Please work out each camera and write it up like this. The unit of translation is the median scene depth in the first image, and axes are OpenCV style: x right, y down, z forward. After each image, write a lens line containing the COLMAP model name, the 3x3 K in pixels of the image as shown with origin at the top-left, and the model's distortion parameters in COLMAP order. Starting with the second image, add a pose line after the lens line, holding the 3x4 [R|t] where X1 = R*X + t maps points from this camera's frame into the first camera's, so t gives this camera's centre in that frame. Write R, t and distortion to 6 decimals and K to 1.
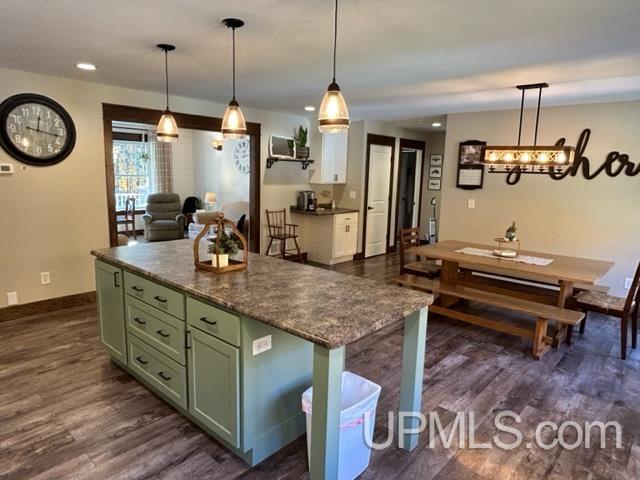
lens RADIAL K [[410.9, 0, 317.4], [0, 410.9, 239.7], [0, 0, 1]] dist [0.003423, -0.004911]
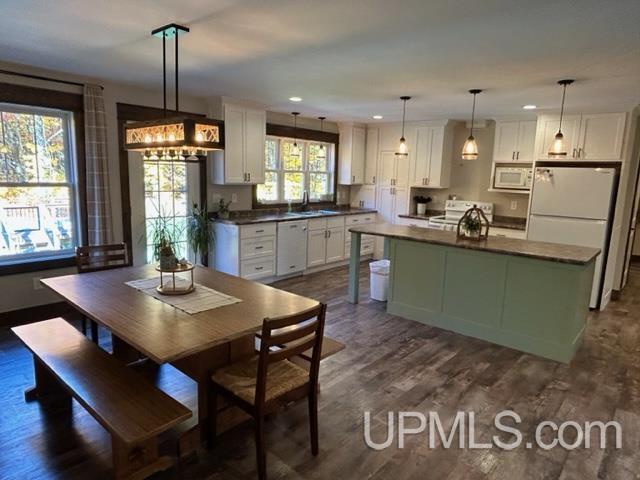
lens RADIAL K [[410.9, 0, 326.3], [0, 410.9, 242.5], [0, 0, 1]] dist [0.003423, -0.004911]
pose [[-0.997526, -0.051066, -0.048322, 0.191628], [-0.064185, 0.941957, 0.329542, -0.192714], [0.028689, 0.331828, -0.942904, 1.175424]]
